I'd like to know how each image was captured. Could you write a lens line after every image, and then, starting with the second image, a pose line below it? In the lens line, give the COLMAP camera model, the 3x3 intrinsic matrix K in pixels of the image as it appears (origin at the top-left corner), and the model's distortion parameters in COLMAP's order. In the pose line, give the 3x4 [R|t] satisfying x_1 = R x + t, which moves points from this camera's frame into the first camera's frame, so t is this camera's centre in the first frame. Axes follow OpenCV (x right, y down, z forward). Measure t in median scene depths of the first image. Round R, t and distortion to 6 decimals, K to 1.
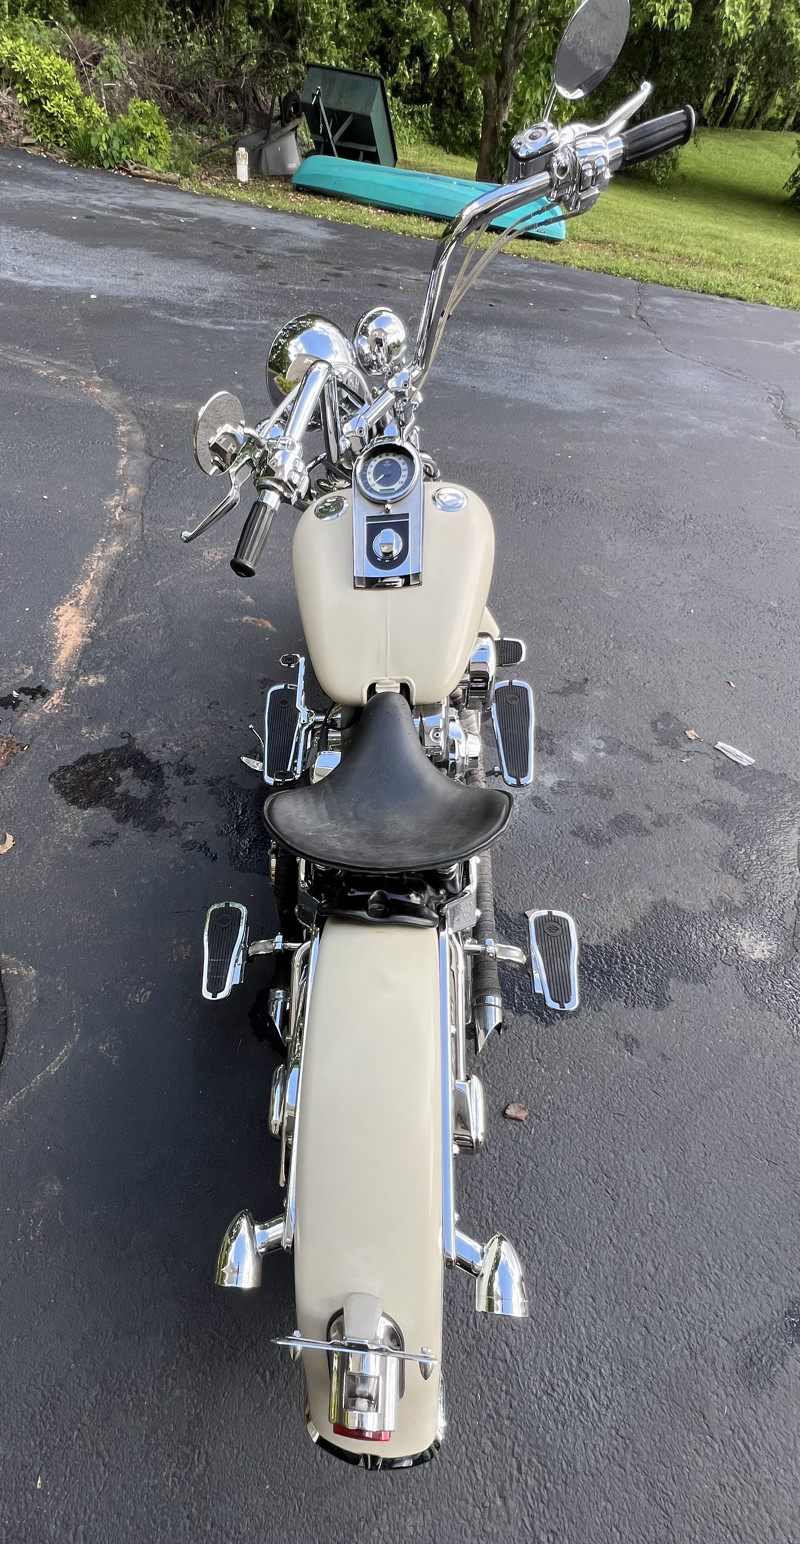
lens RADIAL K [[669.9, 0, 318.6], [0, 669.9, 834.0], [0, 0, 1]] dist [0.000769, -0.000311]
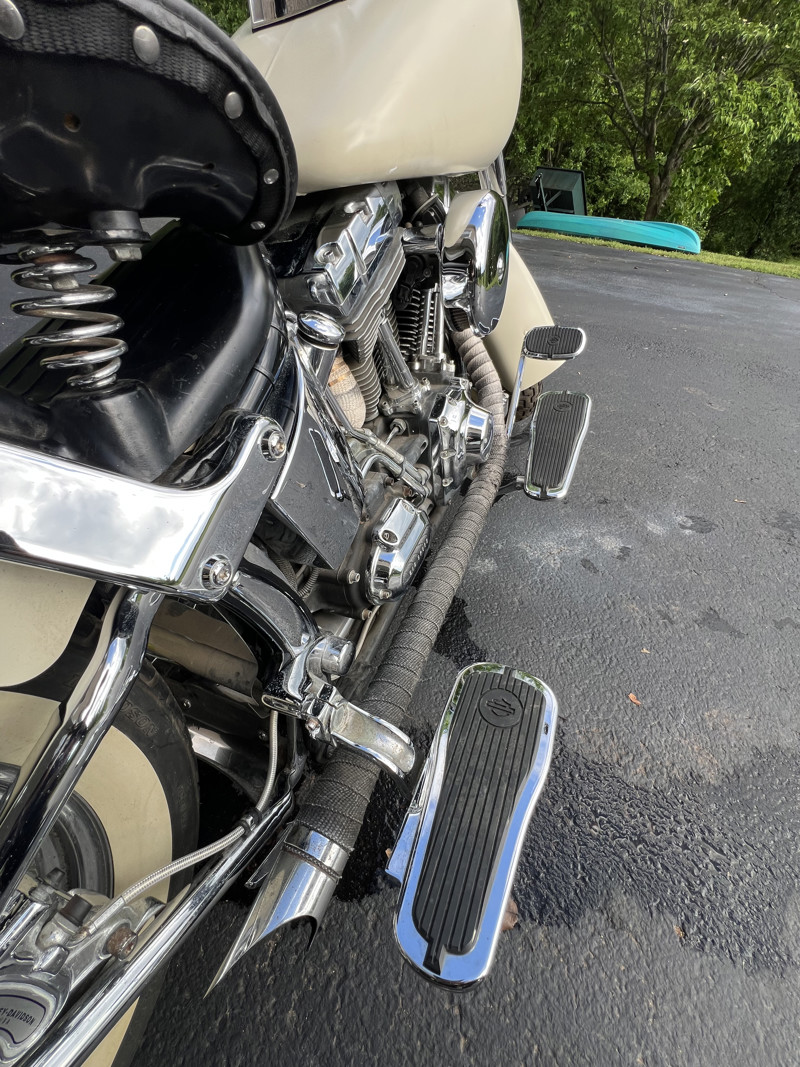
lens RADIAL K [[429.5, 0, 400.0], [0, 429.5, 533.5], [0, 0, 1]] dist [-0.003071, 0.000362]
pose [[0.954741, 0.188272, -0.230268, 0.186994], [-0.237920, 0.948011, -0.211352, 0.061828], [0.178505, 0.256572, 0.949898, 0.397839]]
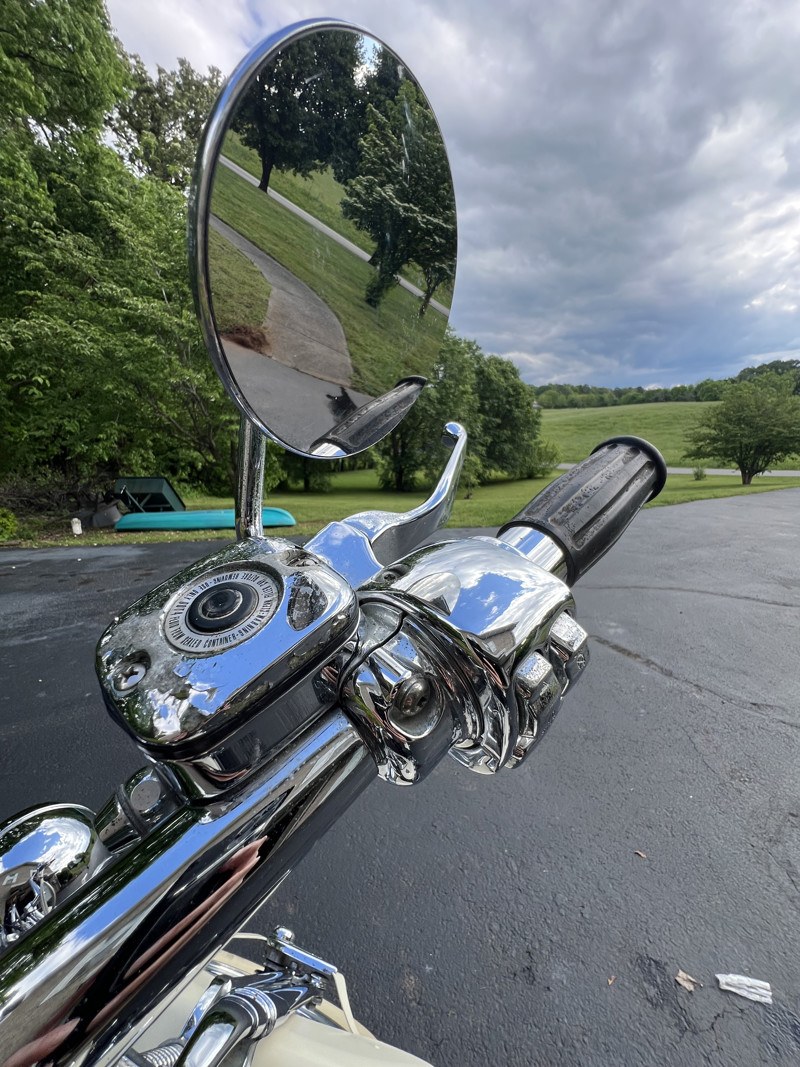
lens RADIAL K [[429.3, 0, 397.3], [0, 429.3, 534.1], [0, 0, 1]] dist [-0.004487, -0.000298]
pose [[0.856817, -0.195284, 0.477210, 0.121099], [0.453296, 0.726369, -0.516634, -0.379155], [-0.245740, 0.658978, 0.710887, 0.348312]]
